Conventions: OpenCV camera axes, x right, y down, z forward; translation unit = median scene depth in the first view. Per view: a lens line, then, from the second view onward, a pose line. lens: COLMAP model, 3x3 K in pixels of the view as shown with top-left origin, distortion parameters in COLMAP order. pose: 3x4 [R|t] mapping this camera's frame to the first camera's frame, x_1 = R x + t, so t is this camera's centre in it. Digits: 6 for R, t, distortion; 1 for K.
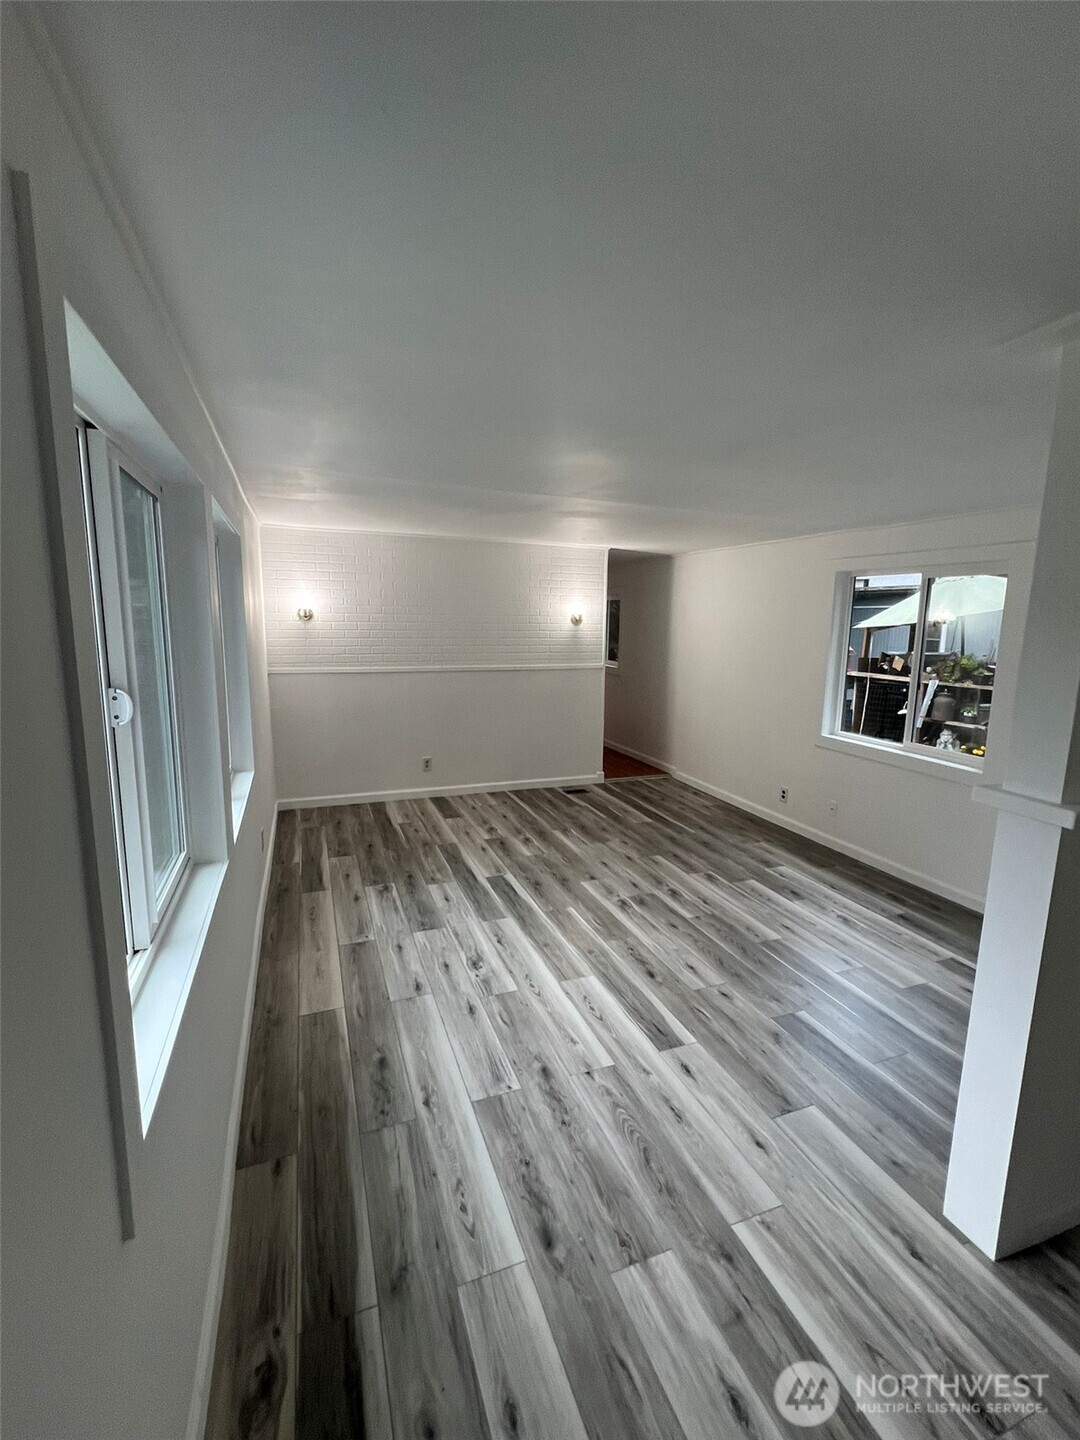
lens RADIAL K [[623.9, 0, 539.0], [0, 623.9, 718.3], [0, 0, 1]] dist [-0.000926, -0.000402]
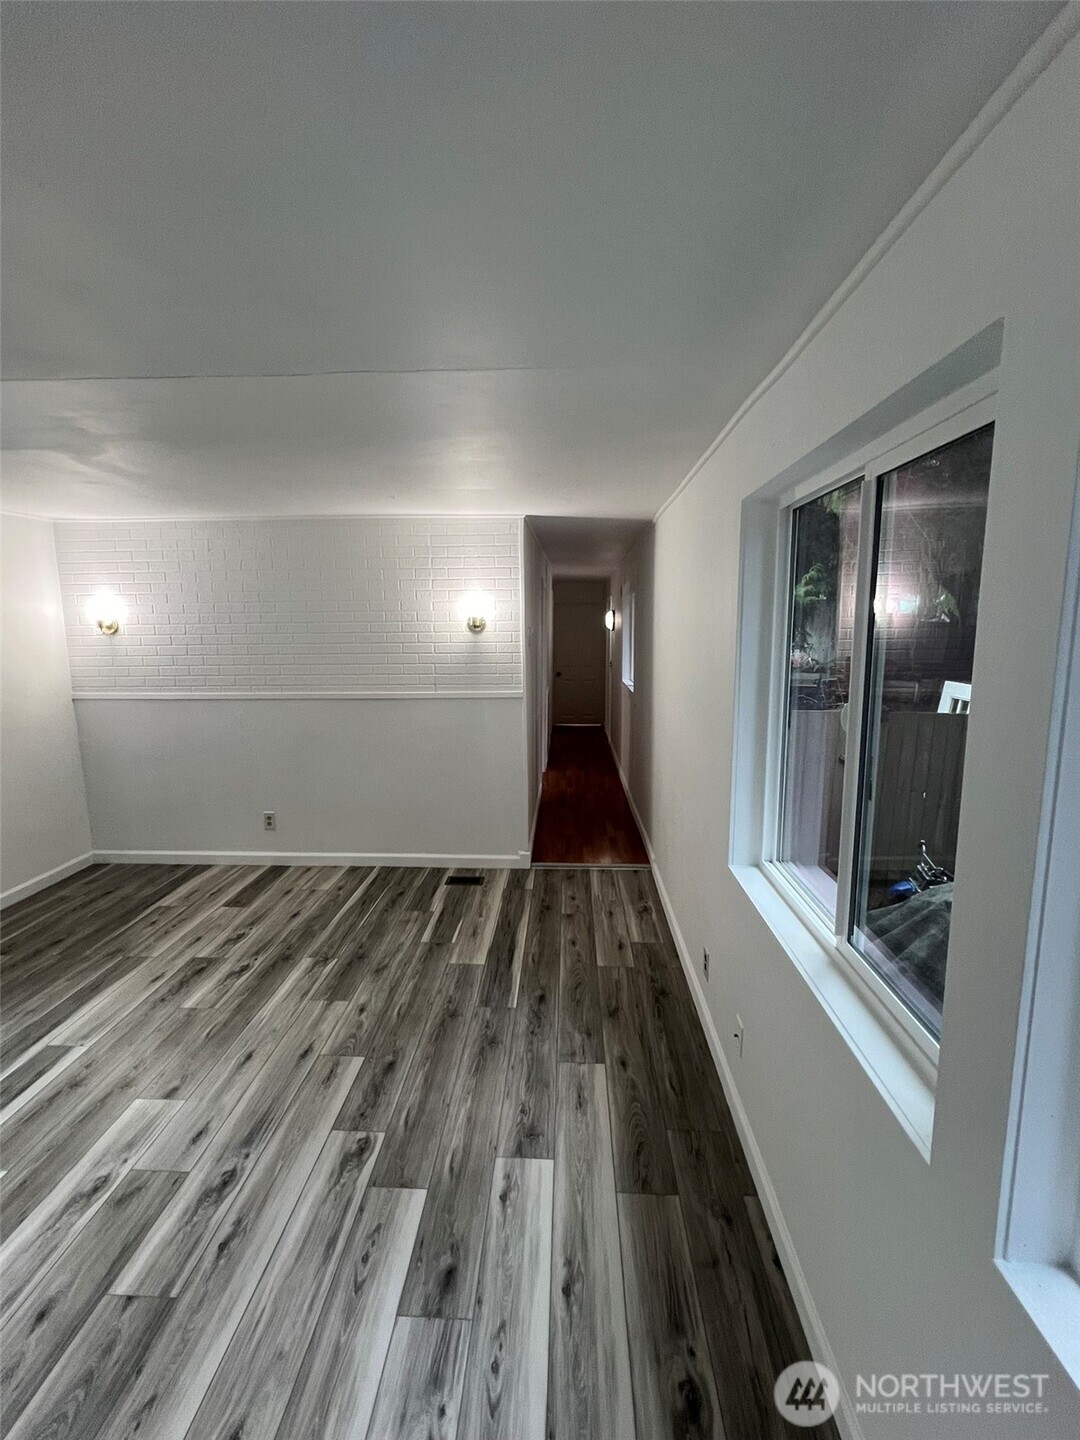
lens RADIAL K [[623.9, 0, 539.0], [0, 623.9, 718.3], [0, 0, 1]] dist [-0.000926, -0.000402]
pose [[0.918328, 0.036600, -0.394123, 0.571149], [-0.042911, 0.999053, -0.007208, -0.082094], [0.393486, 0.023532, 0.919029, 0.595010]]
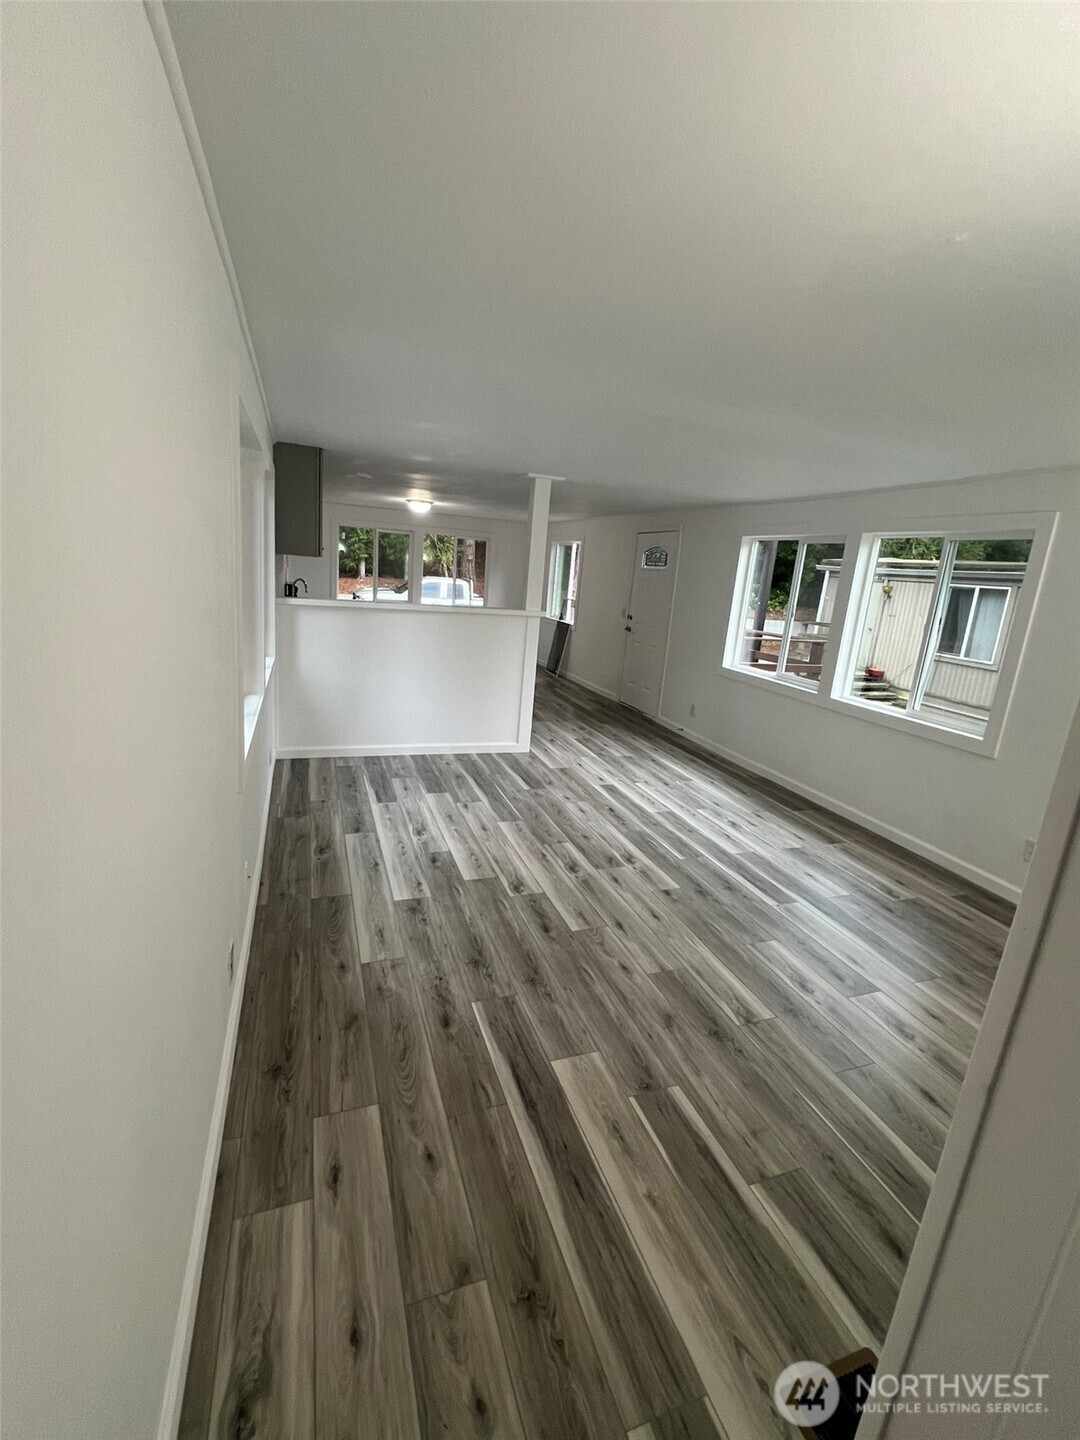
lens RADIAL K [[623.9, 0, 539.0], [0, 623.9, 718.3], [0, 0, 1]] dist [-0.000926, -0.000402]
pose [[-0.994544, -0.103818, -0.010216, 0.272909], [-0.099942, 0.920156, 0.378583, -0.231867], [-0.029903, 0.377539, -0.925511, 1.613292]]
